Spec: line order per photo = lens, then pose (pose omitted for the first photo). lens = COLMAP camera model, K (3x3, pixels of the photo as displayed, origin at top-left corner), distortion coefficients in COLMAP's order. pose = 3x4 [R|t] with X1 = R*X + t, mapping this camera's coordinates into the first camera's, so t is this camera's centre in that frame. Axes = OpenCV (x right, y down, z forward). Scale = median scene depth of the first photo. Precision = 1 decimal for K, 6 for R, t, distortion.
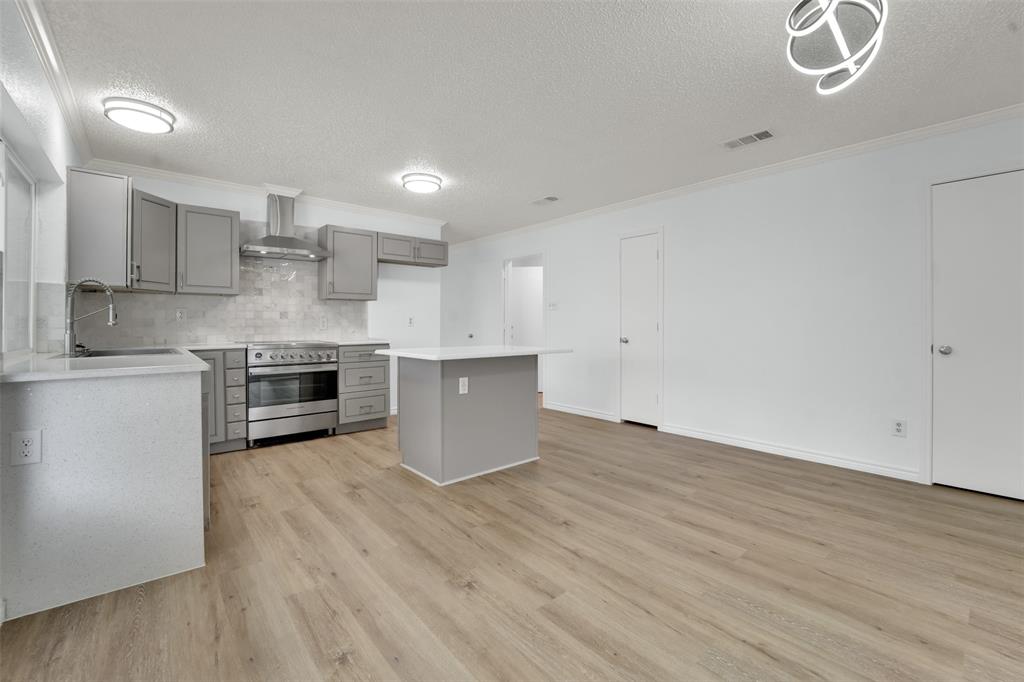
lens RADIAL K [[419.9, 0, 512.0], [0, 419.9, 341.0], [0, 0, 1]] dist [-0.018608, 0.000403]
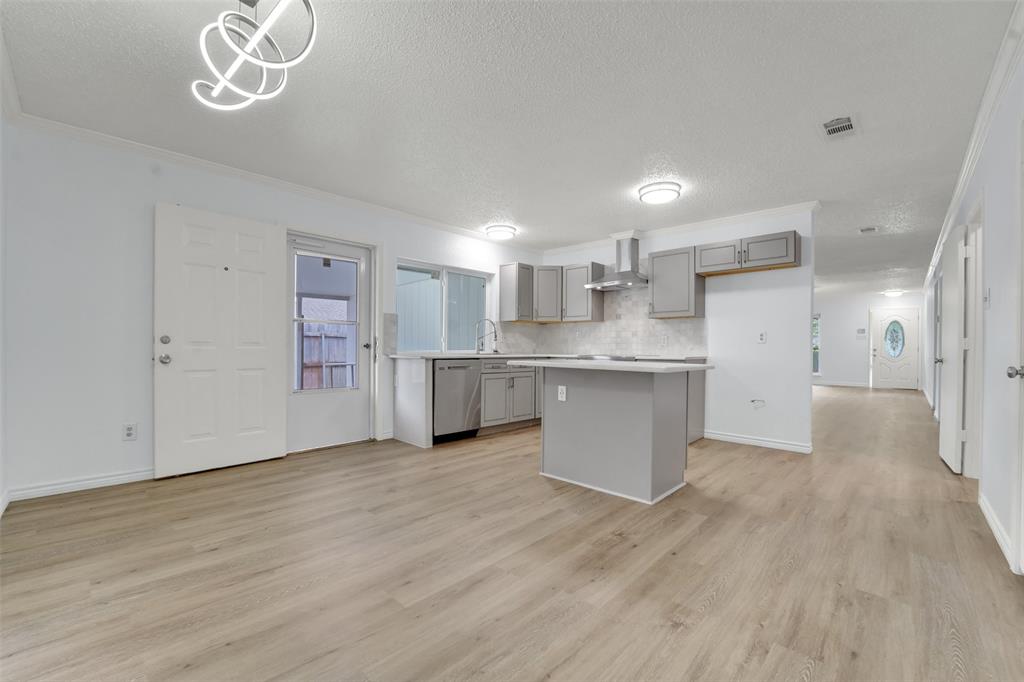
lens RADIAL K [[424.0, 0, 525.1], [0, 424.0, 349.4], [0, 0, 1]] dist [0.000176, -0.000112]
pose [[0.130194, 0.007712, -0.991459, 0.969872], [-0.044193, 0.999021, 0.001968, -0.005962], [0.990503, 0.043559, 0.130407, 0.755758]]
